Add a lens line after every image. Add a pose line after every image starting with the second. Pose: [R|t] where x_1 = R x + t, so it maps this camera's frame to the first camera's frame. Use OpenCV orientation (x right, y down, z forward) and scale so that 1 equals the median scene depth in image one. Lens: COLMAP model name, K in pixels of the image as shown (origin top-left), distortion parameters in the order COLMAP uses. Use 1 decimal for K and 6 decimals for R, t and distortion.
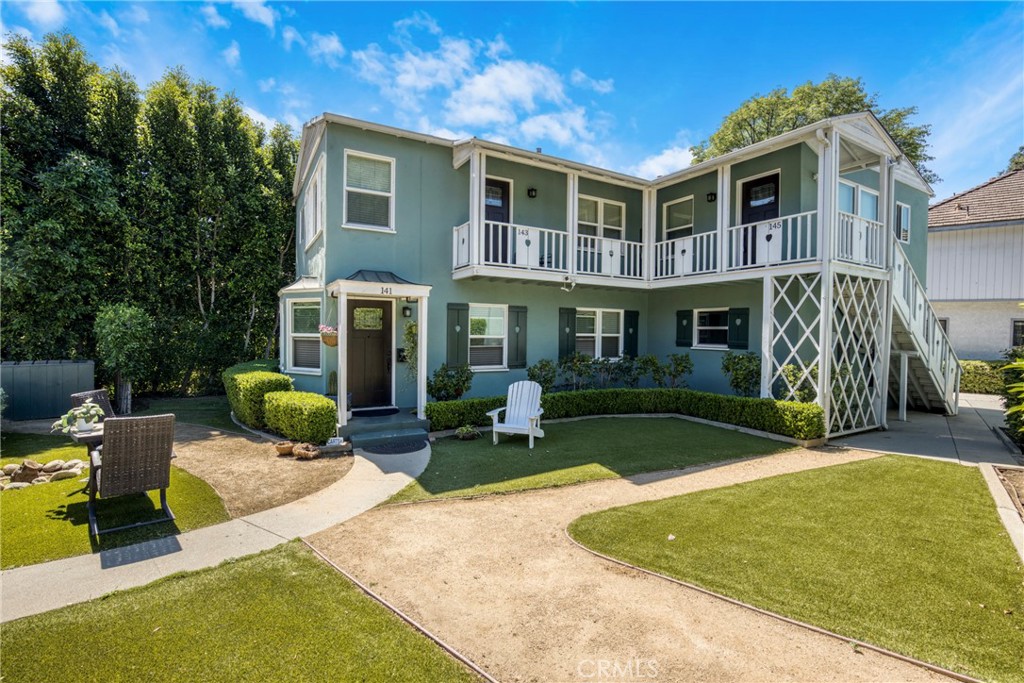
lens RADIAL K [[473.4, 0, 509.0], [0, 473.4, 342.9], [0, 0, 1]] dist [-0.030163, 0.002390]
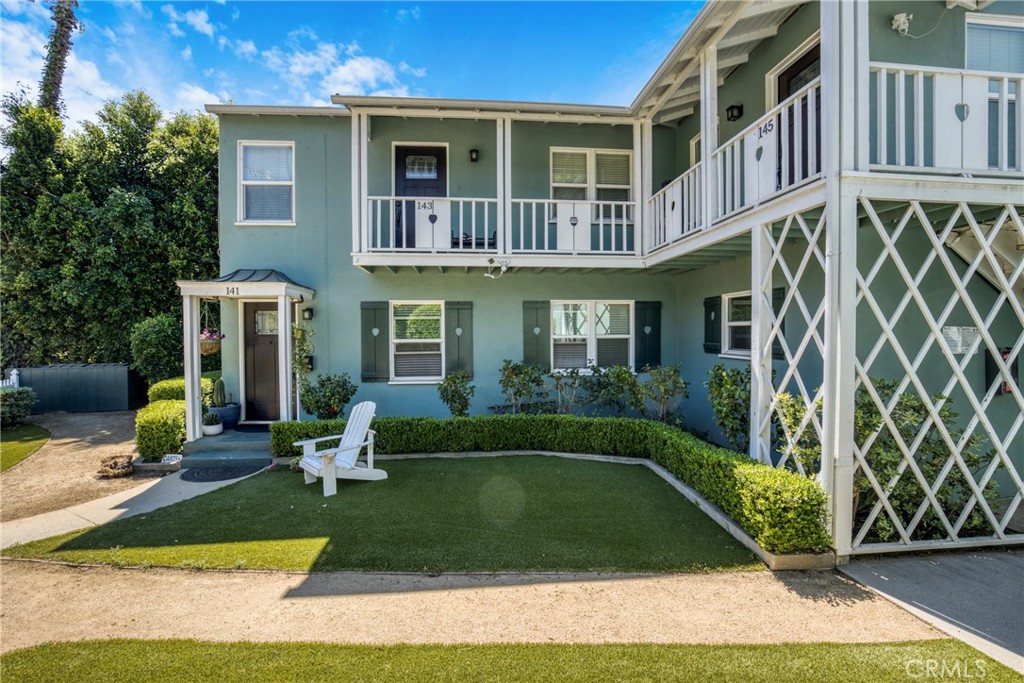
lens RADIAL K [[473.4, 0, 501.4], [0, 473.4, 339.6], [0, 0, 1]] dist [-0.030163, 0.002390]
pose [[0.904754, -0.009069, -0.425838, 0.459793], [0.005993, 0.999945, -0.008562, -0.007739], [0.425892, 0.005194, 0.904759, 0.350051]]
